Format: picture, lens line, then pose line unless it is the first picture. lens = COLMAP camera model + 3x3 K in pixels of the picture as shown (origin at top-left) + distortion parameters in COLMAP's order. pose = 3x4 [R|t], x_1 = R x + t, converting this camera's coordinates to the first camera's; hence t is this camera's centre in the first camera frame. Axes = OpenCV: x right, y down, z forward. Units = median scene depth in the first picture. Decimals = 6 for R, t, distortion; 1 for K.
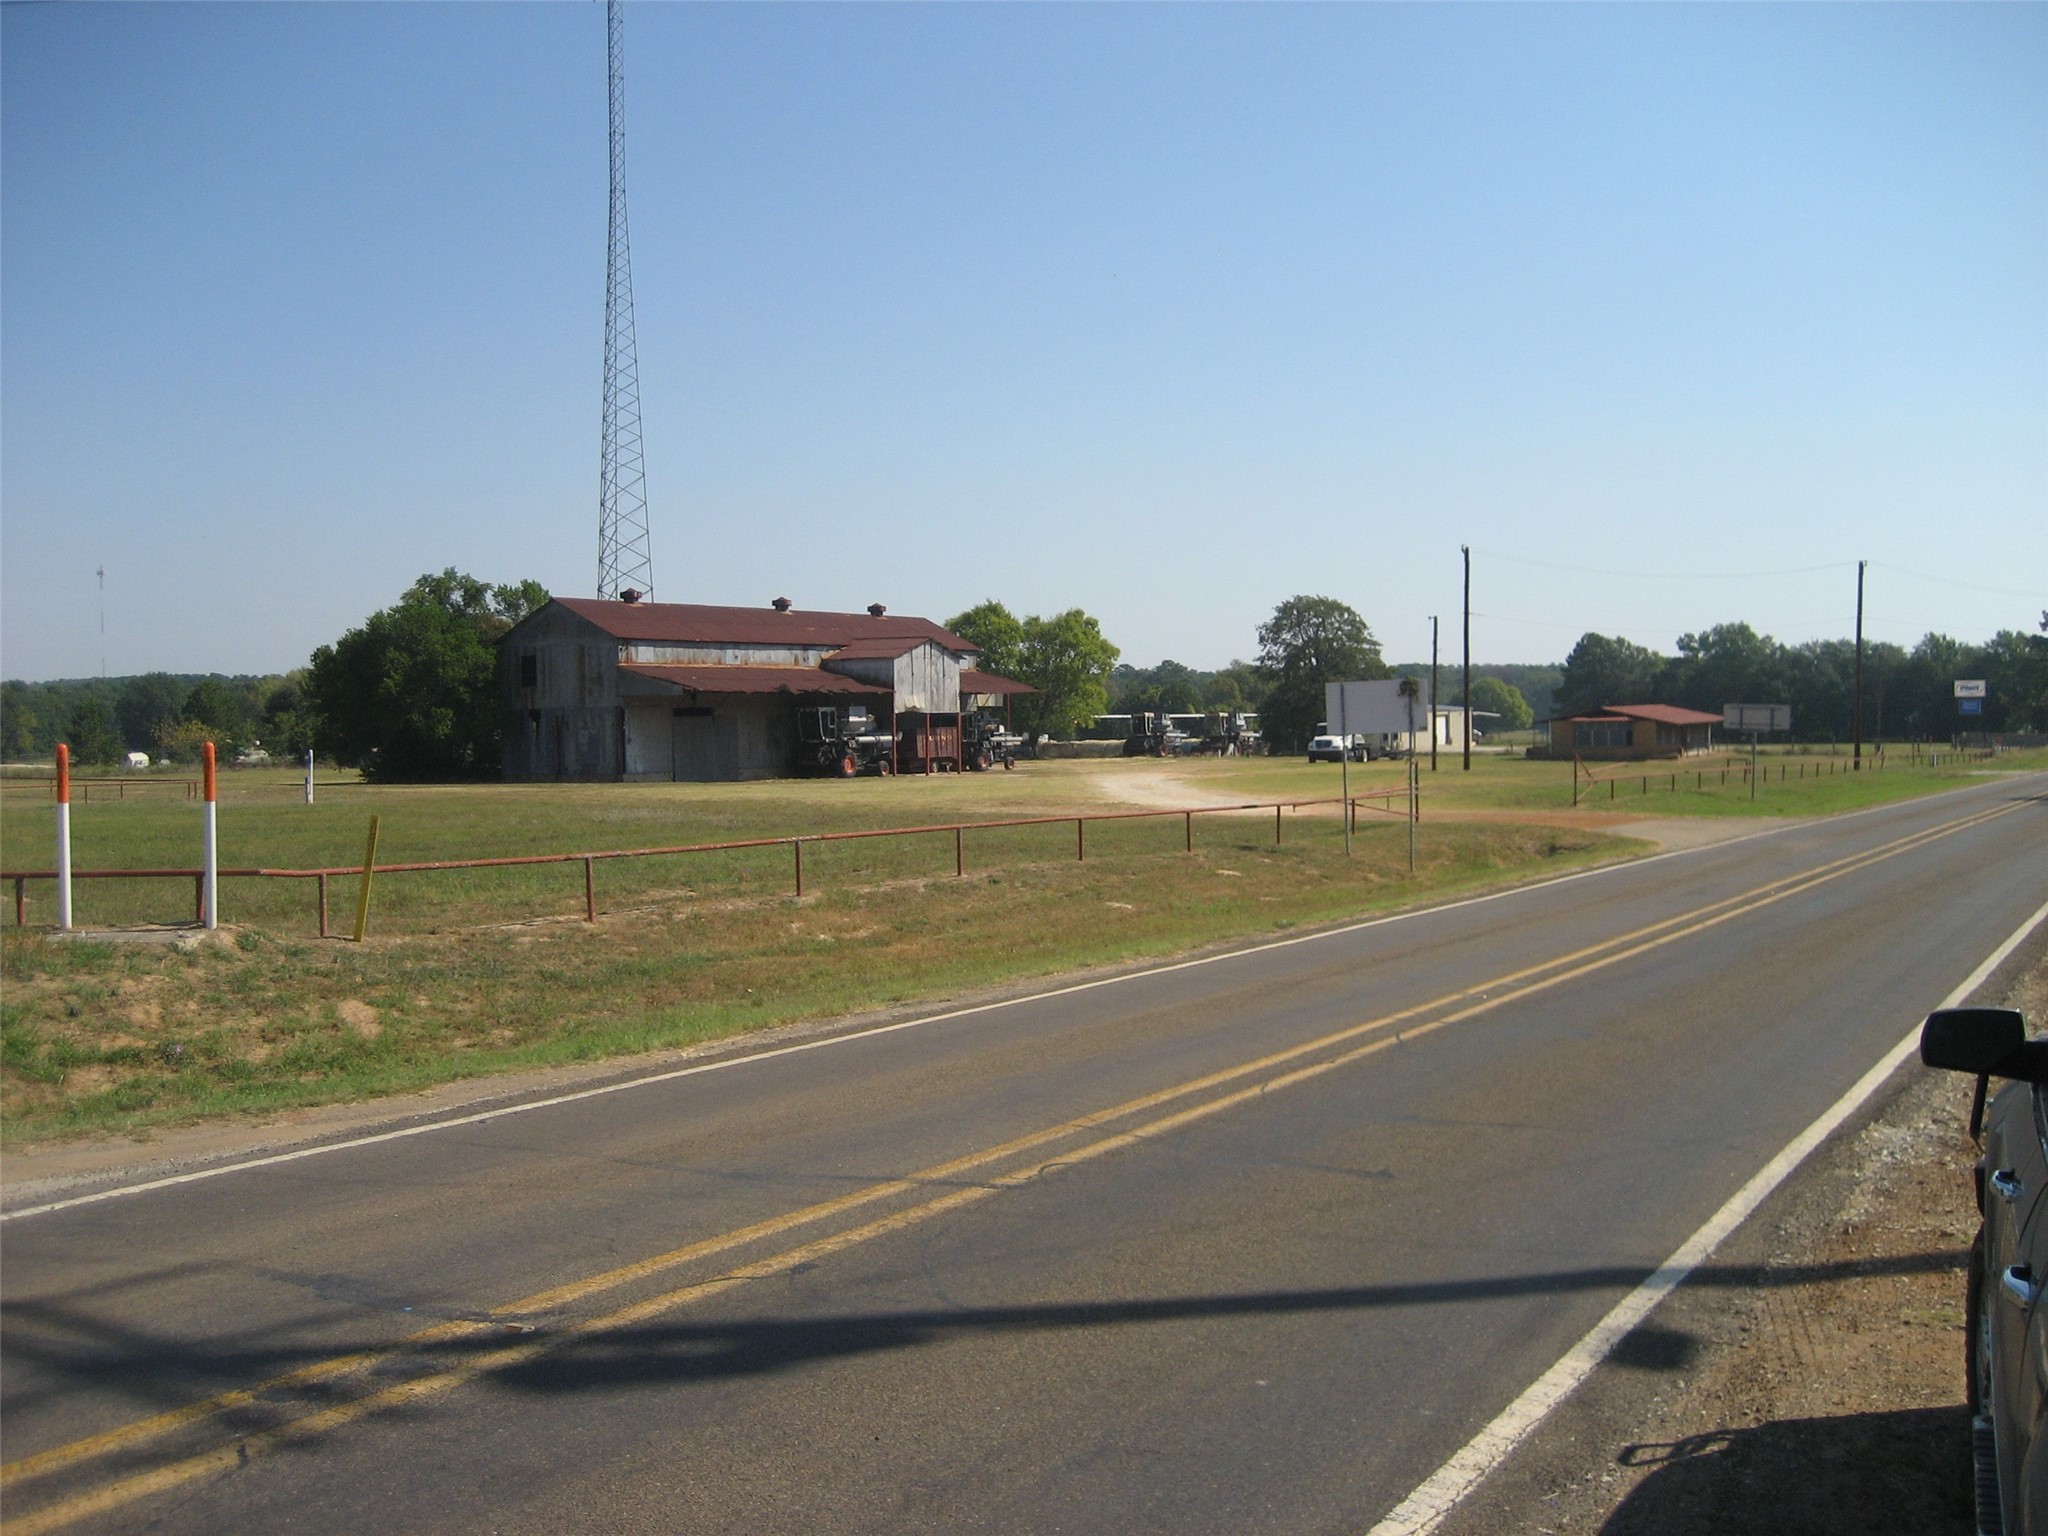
lens RADIAL K [[2148.7, 0, 1019.0], [0, 2148.7, 773.2], [0, 0, 1]] dist [-0.144962, 0.197566]
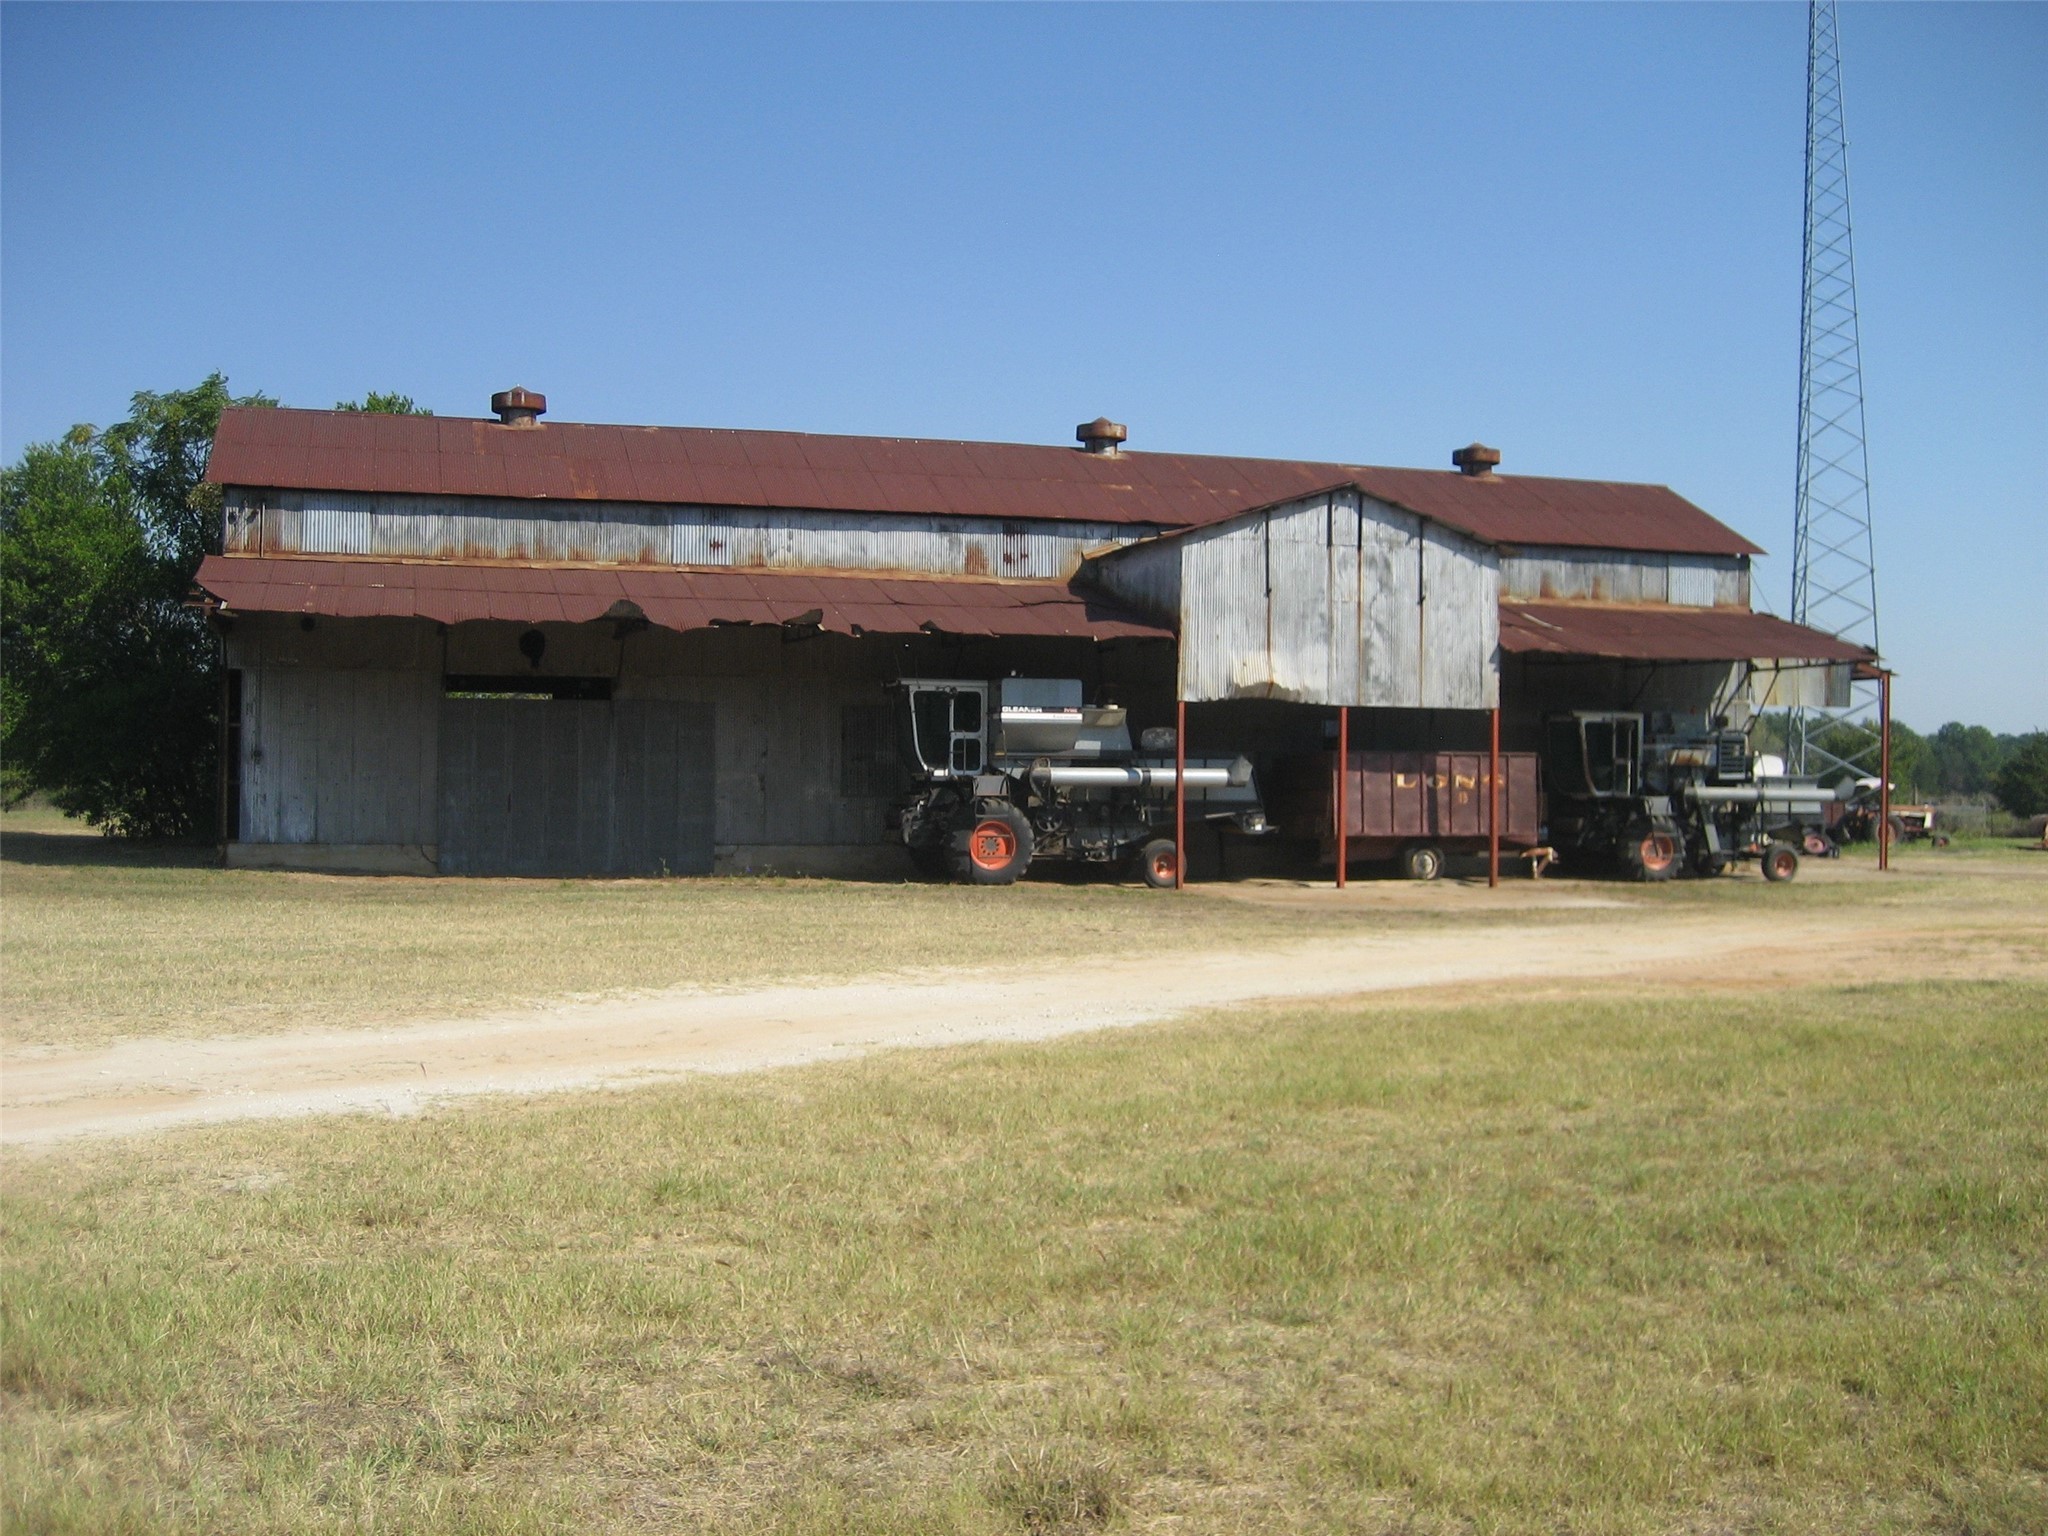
lens RADIAL K [[2148.7, 0, 1019.0], [0, 2148.7, 773.2], [0, 0, 1]] dist [-0.144962, 0.197566]
pose [[0.728841, 0.019966, -0.684392, 0.409464], [-0.038585, 0.999184, -0.011942, -0.029479], [0.683595, 0.035112, 0.729017, 1.899068]]
